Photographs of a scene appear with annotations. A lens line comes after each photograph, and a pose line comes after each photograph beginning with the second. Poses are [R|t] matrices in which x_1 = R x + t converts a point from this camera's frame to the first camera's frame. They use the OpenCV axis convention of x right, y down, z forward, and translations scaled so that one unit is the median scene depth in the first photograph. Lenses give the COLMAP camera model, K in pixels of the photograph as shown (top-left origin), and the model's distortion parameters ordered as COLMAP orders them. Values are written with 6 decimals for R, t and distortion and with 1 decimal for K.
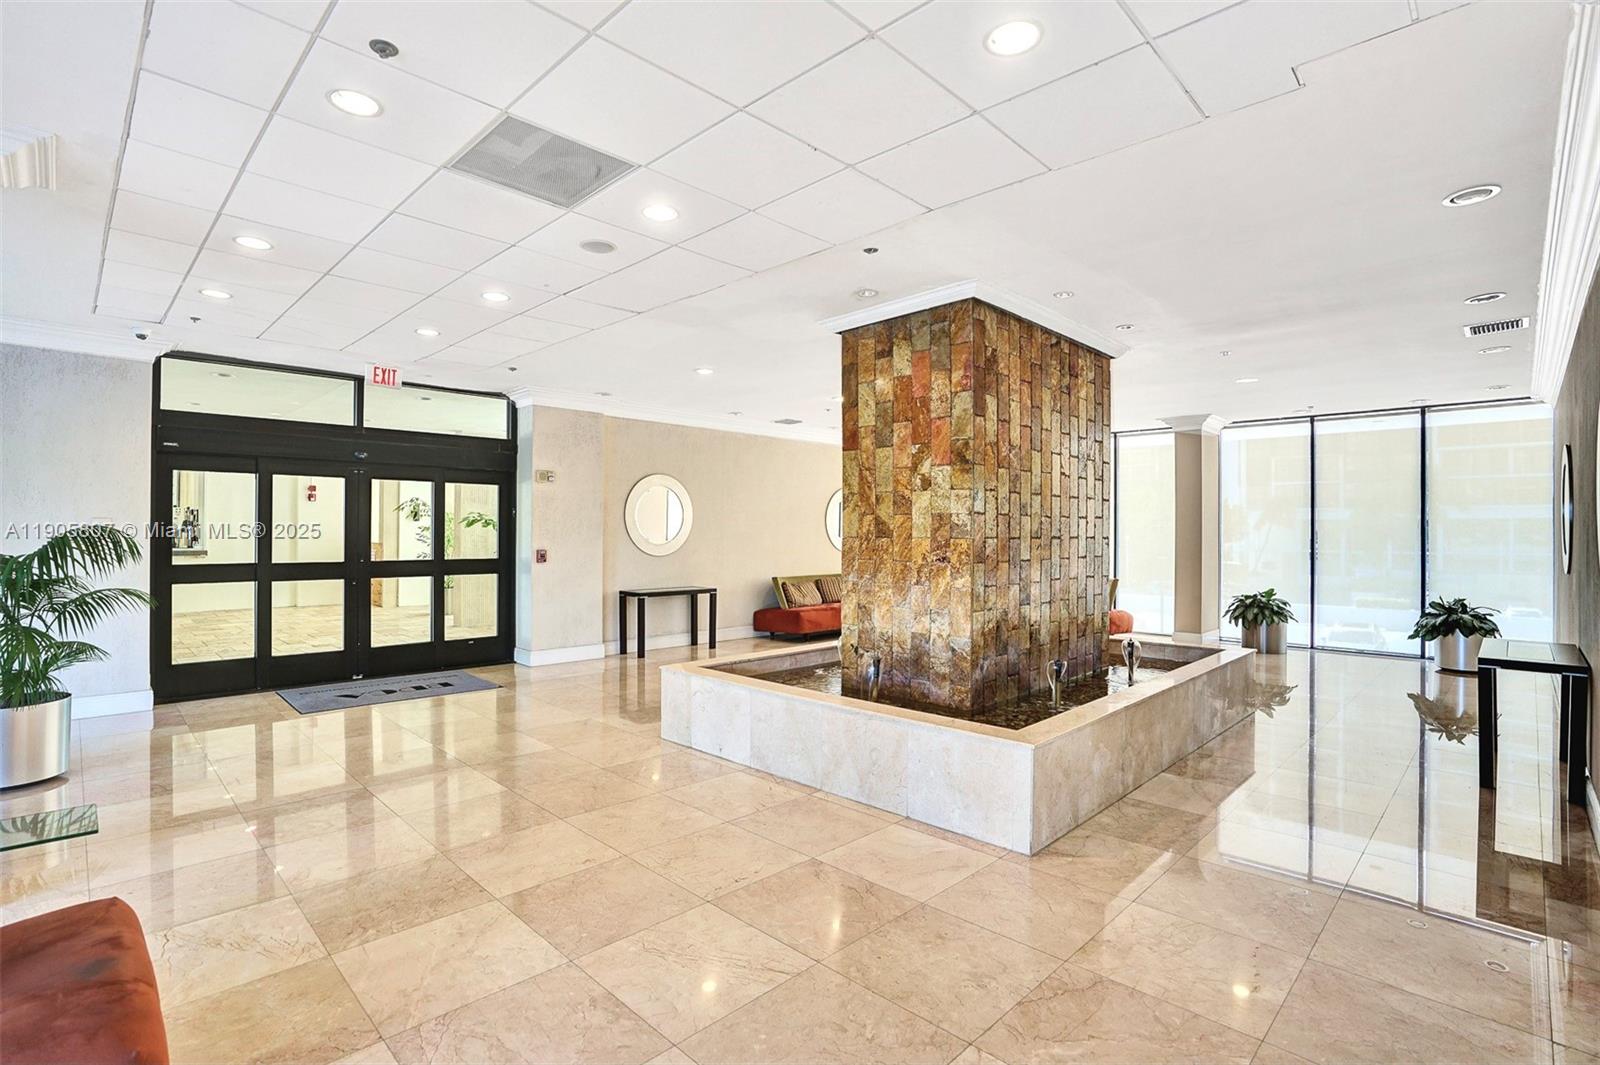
lens RADIAL K [[736.8, 0, 789.3], [0, 736.8, 528.6], [0, 0, 1]] dist [-0.048425, -0.000081]
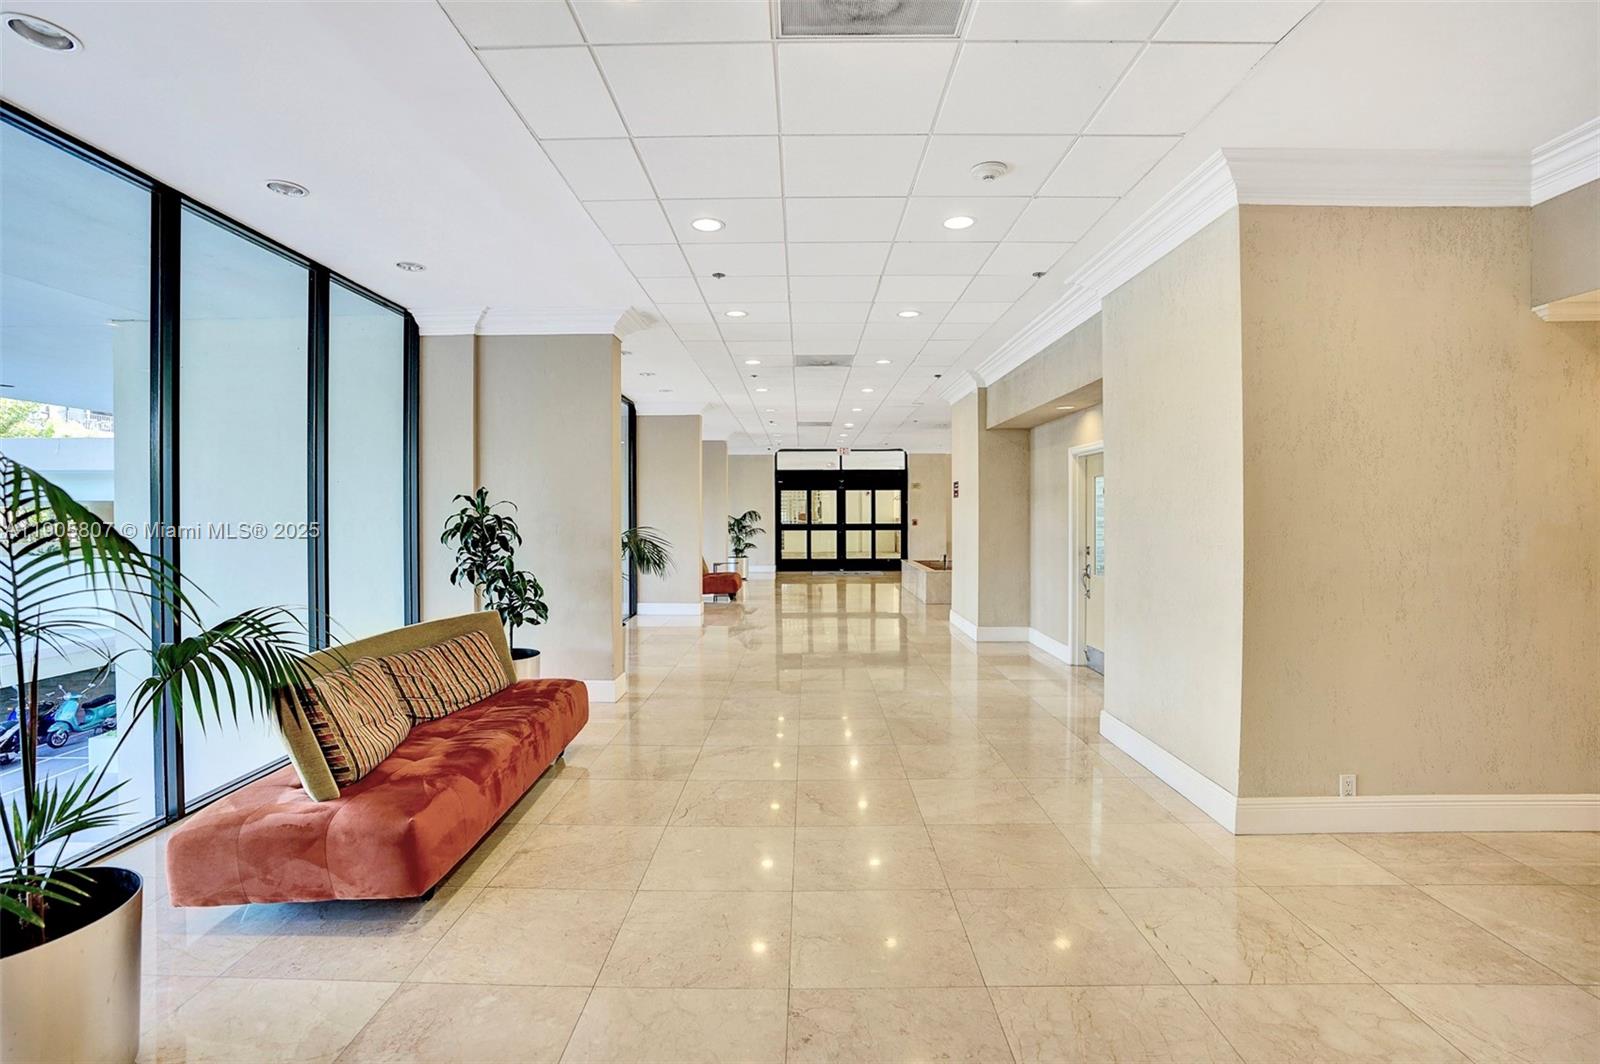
lens RADIAL K [[744.7, 0, 796.9], [0, 744.7, 519.8], [0, 0, 1]] dist [-0.066037, 0.025338]
pose [[0.691142, -0.000056, -0.722719, 1.187573], [0.009488, 0.999915, 0.008996, 0.007796], [0.722657, -0.013074, 0.691083, -0.913289]]
